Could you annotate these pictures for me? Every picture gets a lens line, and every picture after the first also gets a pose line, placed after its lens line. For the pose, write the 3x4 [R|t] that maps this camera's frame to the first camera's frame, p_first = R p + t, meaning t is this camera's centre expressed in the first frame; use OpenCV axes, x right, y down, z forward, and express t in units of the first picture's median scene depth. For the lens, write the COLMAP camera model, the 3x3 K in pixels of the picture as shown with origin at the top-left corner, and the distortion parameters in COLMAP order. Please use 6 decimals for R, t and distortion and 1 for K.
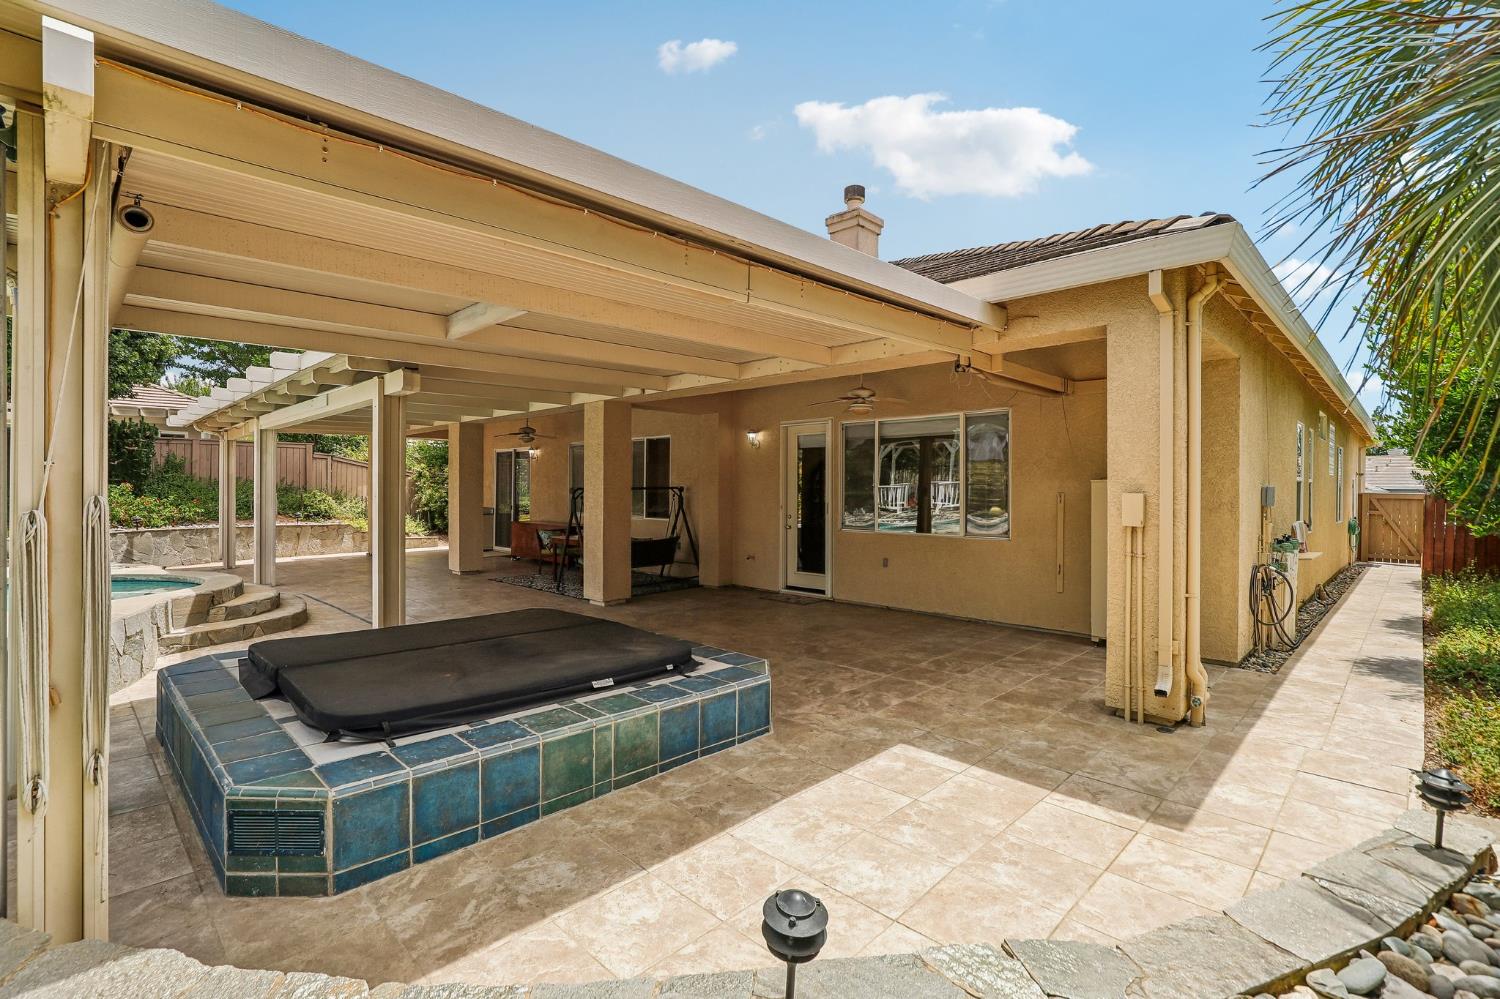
lens RADIAL K [[690.1, 0, 729.0], [0, 690.1, 498.3], [0, 0, 1]] dist [-0.008055, 0.006260]
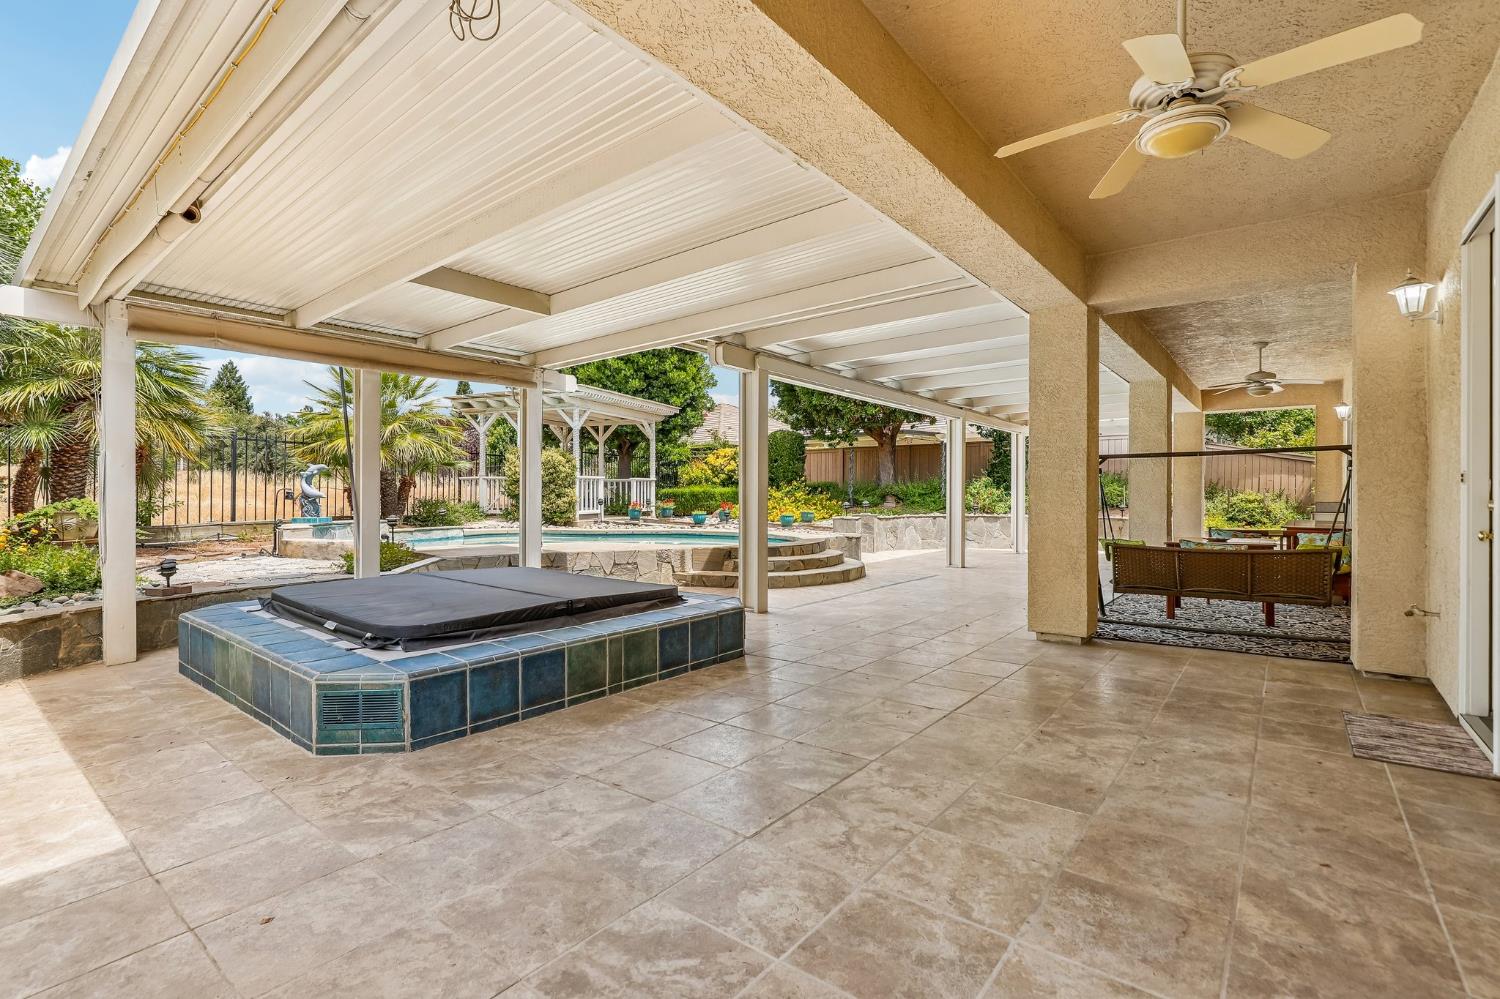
lens RADIAL K [[690.1, 0, 748.6], [0, 690.1, 490.8], [0, 0, 1]] dist [-0.008055, 0.006260]
pose [[0.116080, -0.009022, -0.993199, 0.781659], [-0.015168, 0.999826, -0.010855, 0.062553], [0.993124, 0.016325, 0.115923, 1.289436]]
